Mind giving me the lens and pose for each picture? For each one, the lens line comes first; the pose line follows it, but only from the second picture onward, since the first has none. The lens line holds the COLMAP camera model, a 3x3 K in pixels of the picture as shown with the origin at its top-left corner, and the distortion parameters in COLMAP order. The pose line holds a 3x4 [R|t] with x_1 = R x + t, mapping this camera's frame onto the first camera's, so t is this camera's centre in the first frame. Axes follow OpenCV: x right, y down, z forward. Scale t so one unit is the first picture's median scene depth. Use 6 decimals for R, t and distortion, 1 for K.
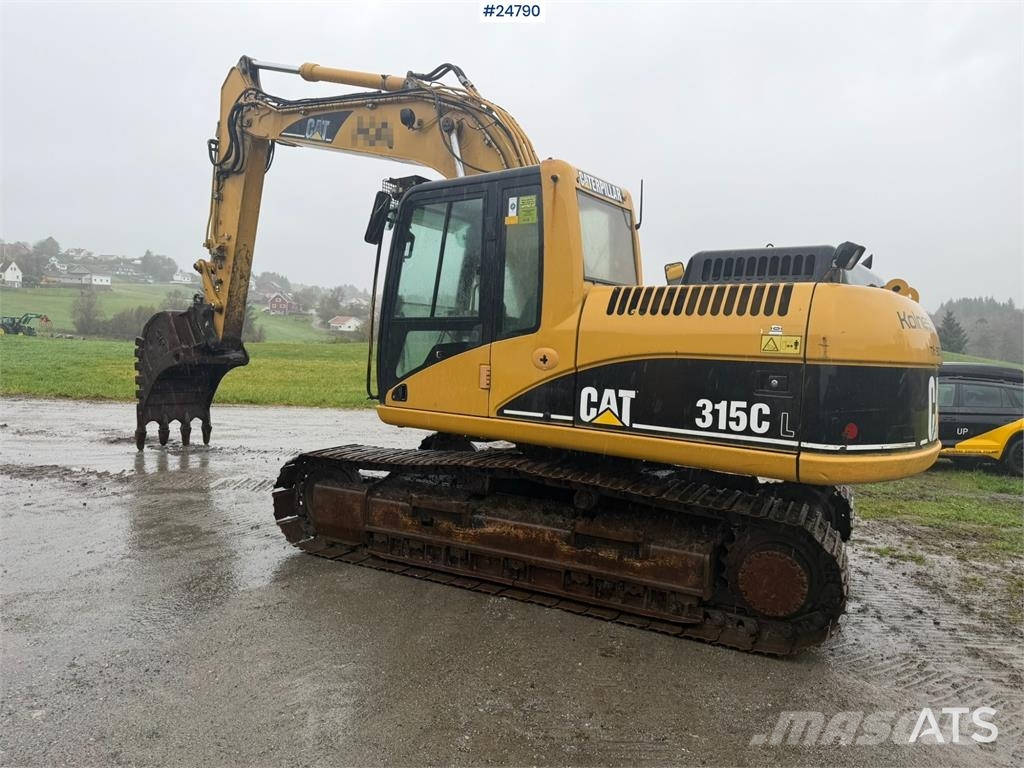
lens RADIAL K [[707.2, 0, 489.9], [0, 707.2, 381.1], [0, 0, 1]] dist [0.157235, -0.260854]
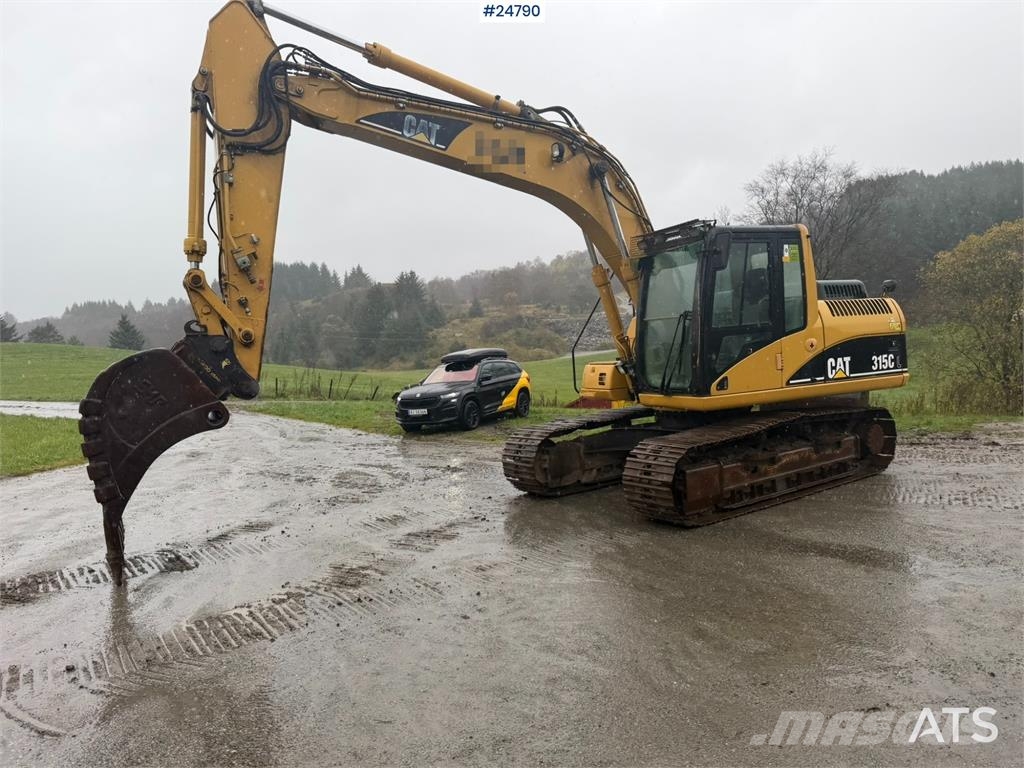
lens RADIAL K [[708.1, 0, 517.4], [0, 708.1, 391.5], [0, 0, 1]] dist [0.115869, -0.187119]
pose [[0.434320, -0.130120, 0.891311, -1.625048], [0.121485, 0.988932, 0.085174, -0.141654], [-0.892529, 0.071288, 0.445321, 0.825136]]
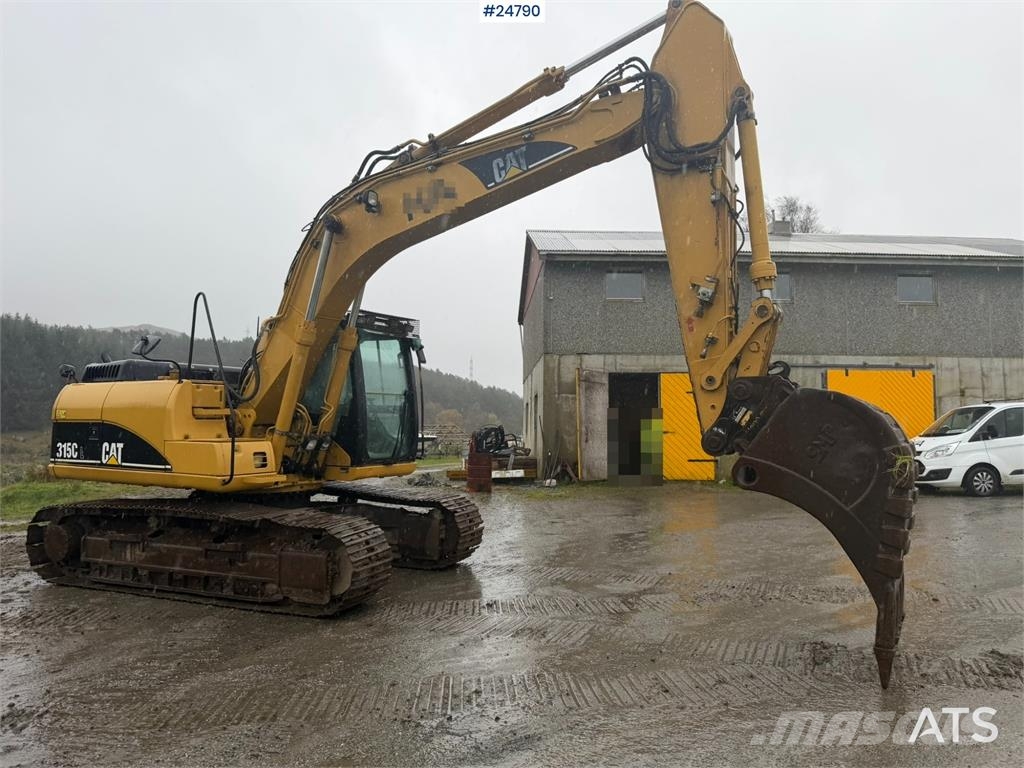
lens RADIAL K [[714.9, 0, 515.9], [0, 714.9, 388.0], [0, 0, 1]] dist [0.119947, -0.198526]
pose [[-0.994941, -0.053929, -0.084764, -0.266578], [-0.054532, 0.998500, 0.004815, -0.168106], [0.084377, 0.009413, -0.996389, 2.917642]]
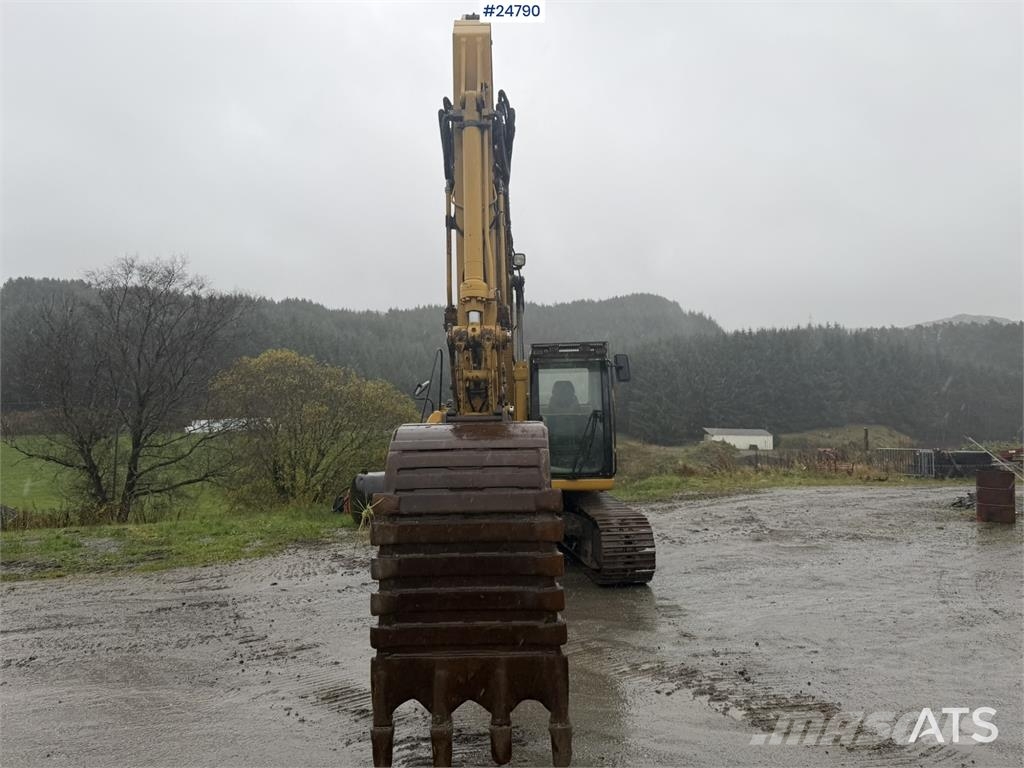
lens RADIAL K [[713.0, 0, 516.4], [0, 713.0, 380.0], [0, 0, 1]] dist [0.152956, -0.280577]
pose [[-0.581326, 0.011929, 0.813583, -1.532655], [0.036107, 0.999286, 0.011148, -0.244698], [-0.812869, 0.035857, -0.581342, 2.392447]]
